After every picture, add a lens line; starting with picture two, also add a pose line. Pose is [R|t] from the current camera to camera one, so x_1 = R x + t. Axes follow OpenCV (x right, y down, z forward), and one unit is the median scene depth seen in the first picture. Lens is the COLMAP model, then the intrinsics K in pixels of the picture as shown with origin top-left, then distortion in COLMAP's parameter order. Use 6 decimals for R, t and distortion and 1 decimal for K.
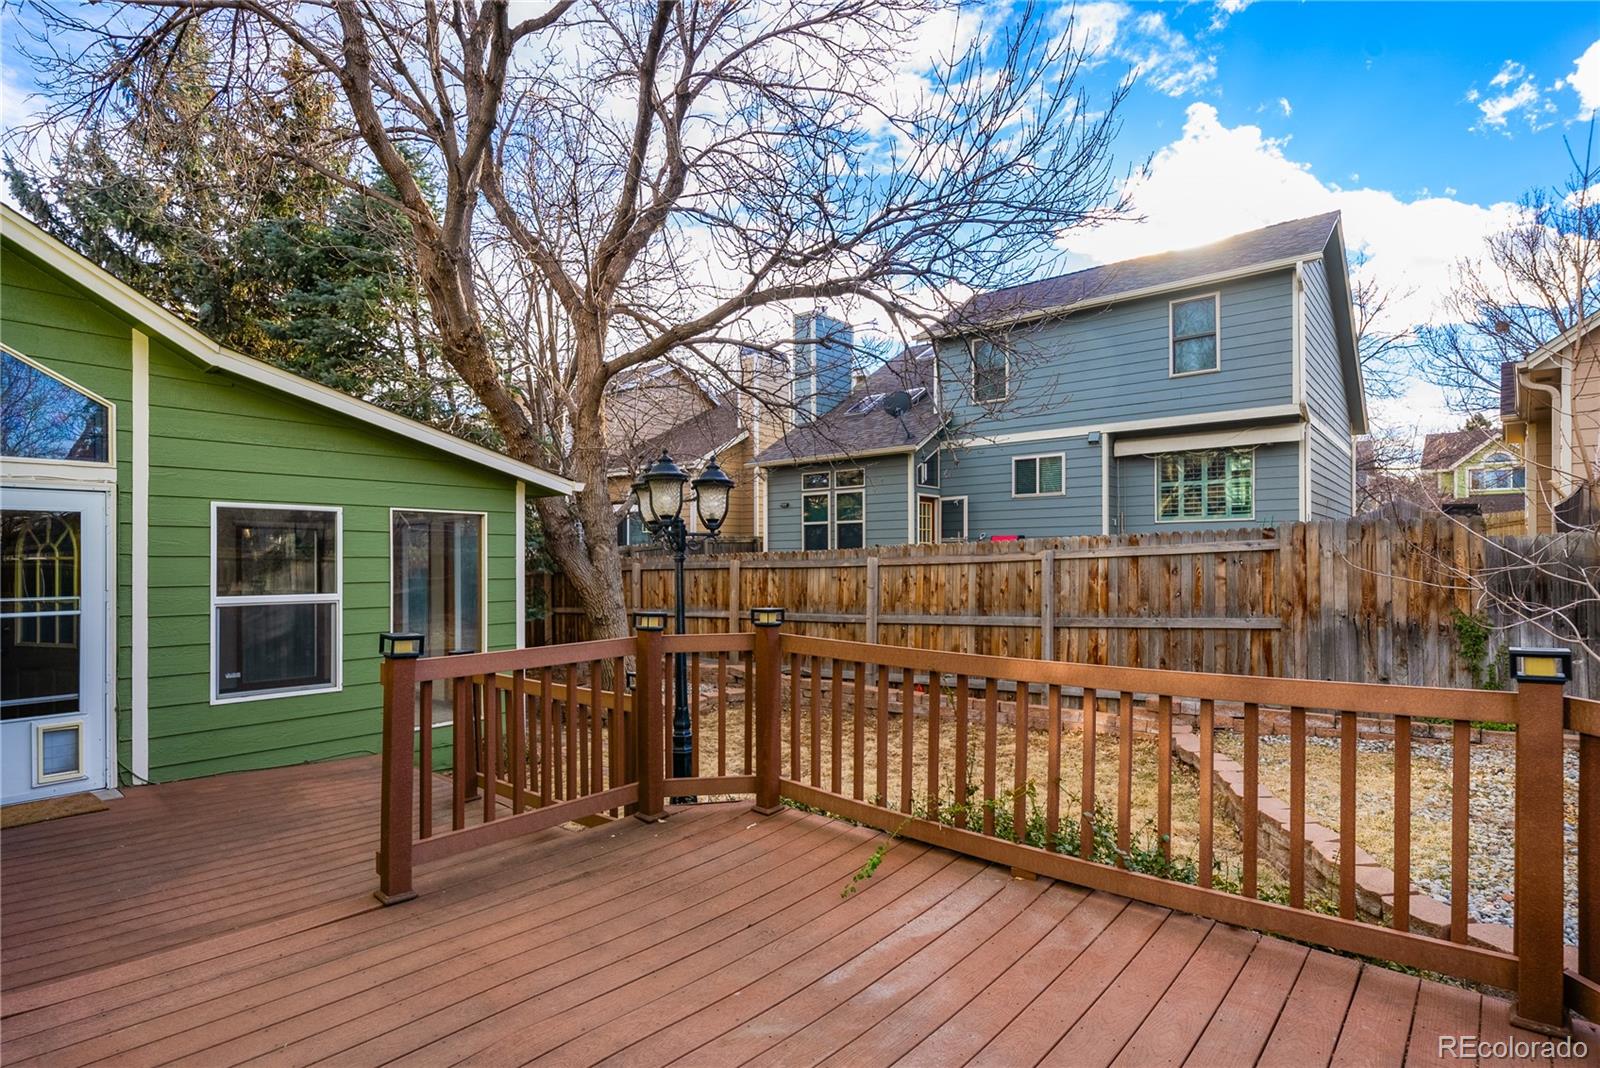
lens RADIAL K [[780.1, 0, 792.1], [0, 780.1, 550.5], [0, 0, 1]] dist [-0.000355, -0.000368]
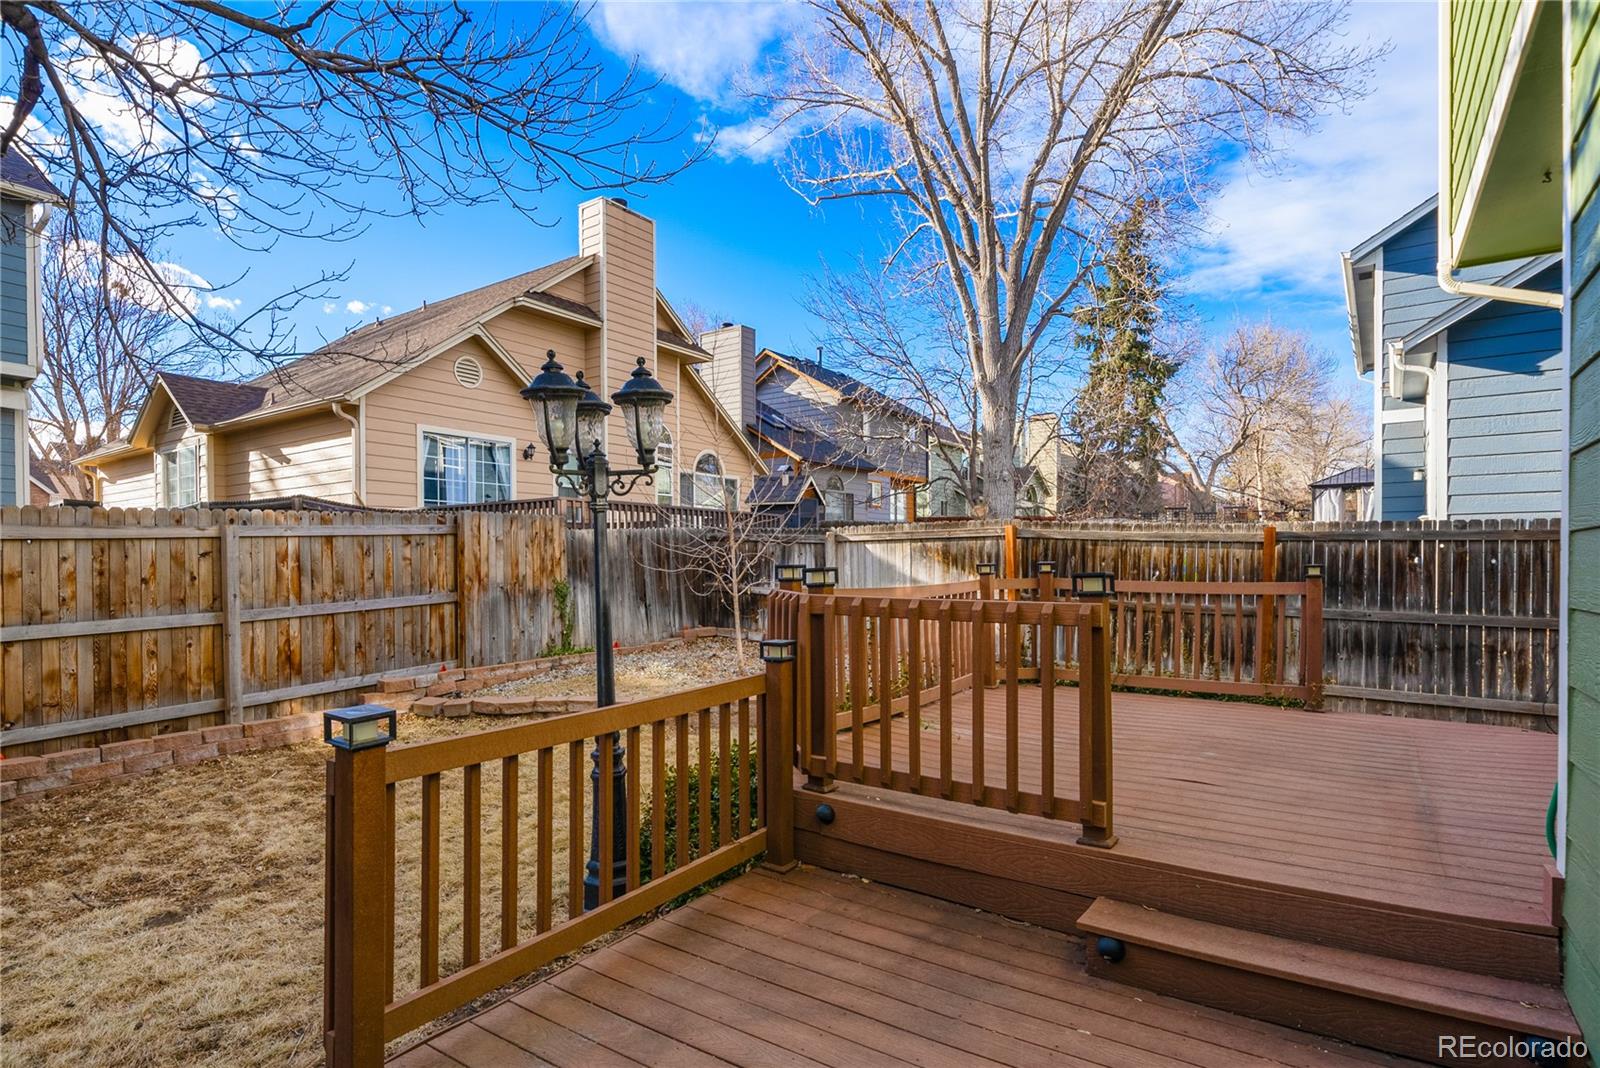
lens RADIAL K [[780.1, 0, 792.1], [0, 780.1, 550.5], [0, 0, 1]] dist [-0.000355, -0.000368]
pose [[-0.085853, 0.016296, 0.996175, -0.534027], [-0.008784, 0.999815, -0.017113, 0.035774], [-0.996269, -0.010220, -0.085694, 0.542761]]
